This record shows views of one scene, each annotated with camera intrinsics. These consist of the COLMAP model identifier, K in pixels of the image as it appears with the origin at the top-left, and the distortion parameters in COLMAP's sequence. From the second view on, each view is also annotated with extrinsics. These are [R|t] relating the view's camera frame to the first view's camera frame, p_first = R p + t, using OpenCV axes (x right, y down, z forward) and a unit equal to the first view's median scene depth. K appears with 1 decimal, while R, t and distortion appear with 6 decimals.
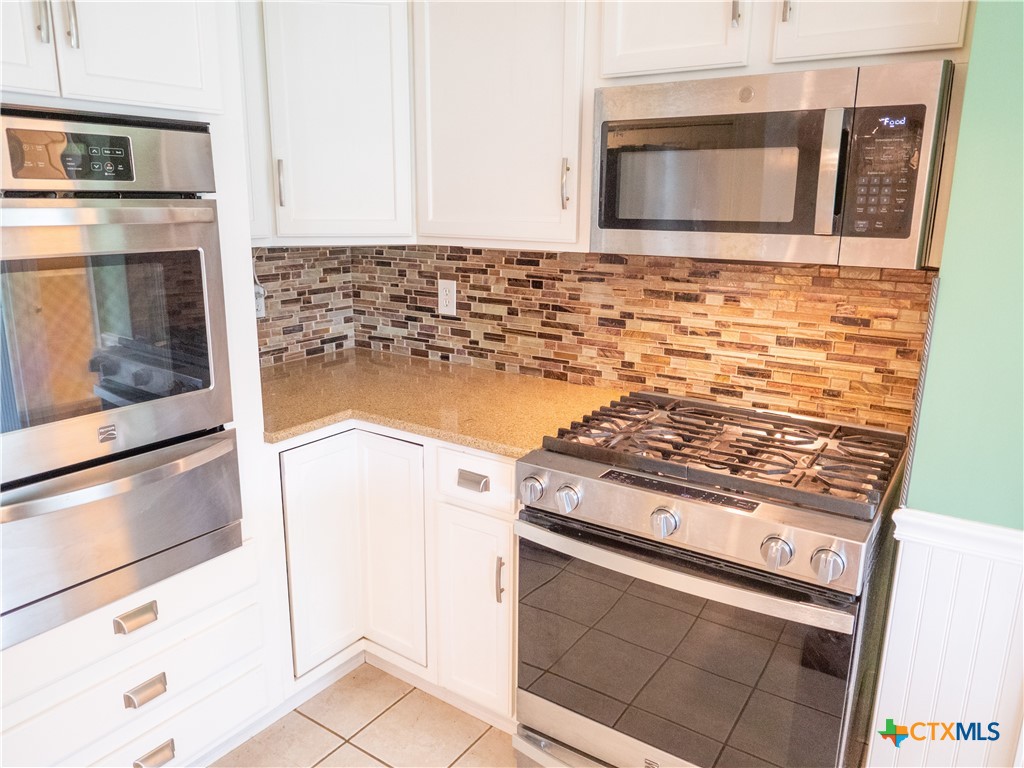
lens RADIAL K [[735.5, 0, 508.2], [0, 735.5, 383.5], [0, 0, 1]] dist [-0.020103, 0.003083]
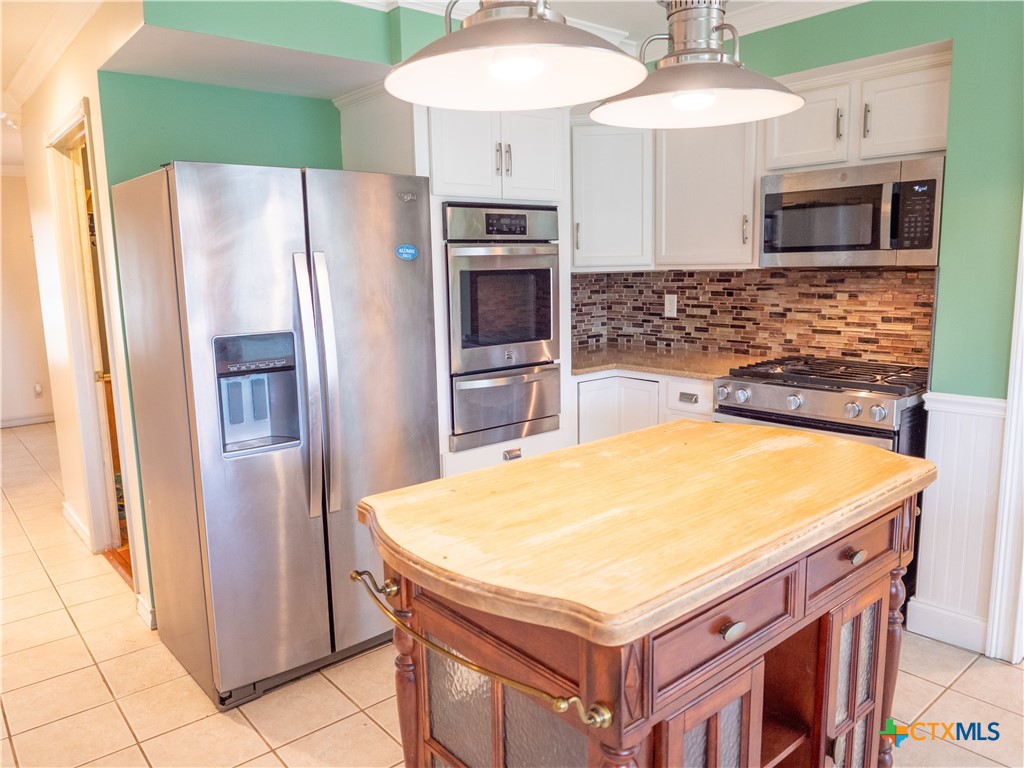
lens RADIAL K [[735.5, 0, 512.3], [0, 735.5, 379.2], [0, 0, 1]] dist [-0.020103, 0.003083]
pose [[0.964095, 0.011271, -0.265317, 0.010718], [-0.033794, 0.996183, -0.080482, 0.223654], [0.263397, 0.086559, 0.960796, -0.732031]]
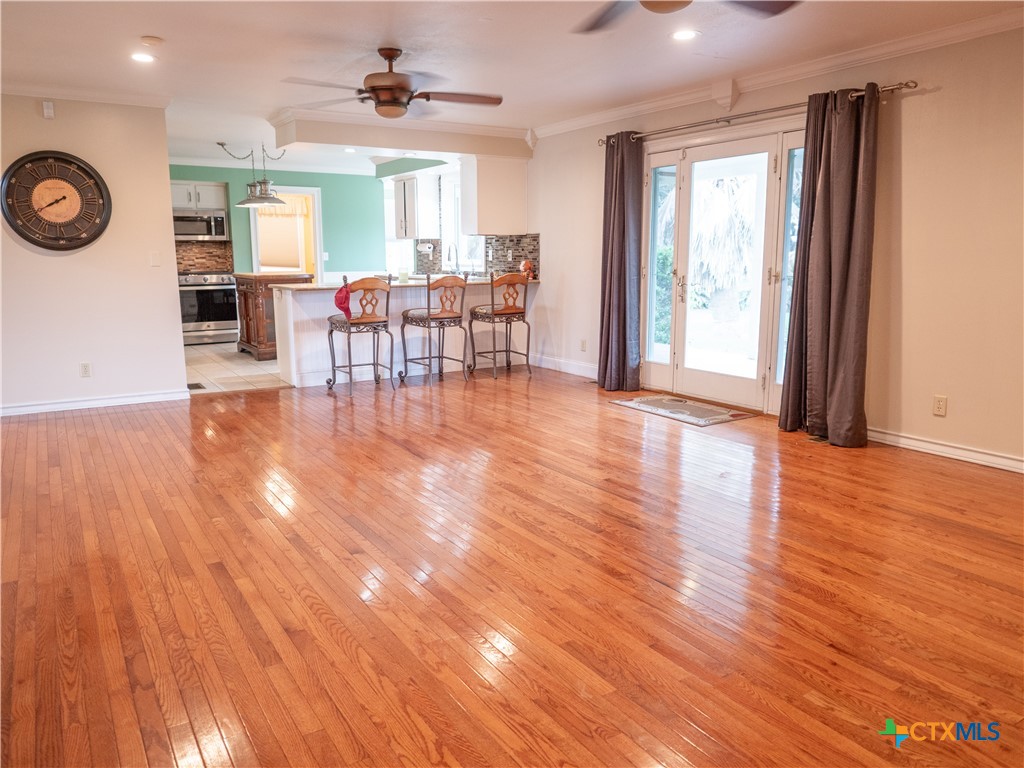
lens RADIAL K [[735.5, 0, 510.9], [0, 735.5, 383.5], [0, 0, 1]] dist [-0.020103, 0.003083]
pose [[0.383011, -0.177509, 0.906528, -3.441387], [0.230819, 0.968624, 0.092147, 0.793672], [-0.894442, 0.173951, 0.411966, -2.798650]]
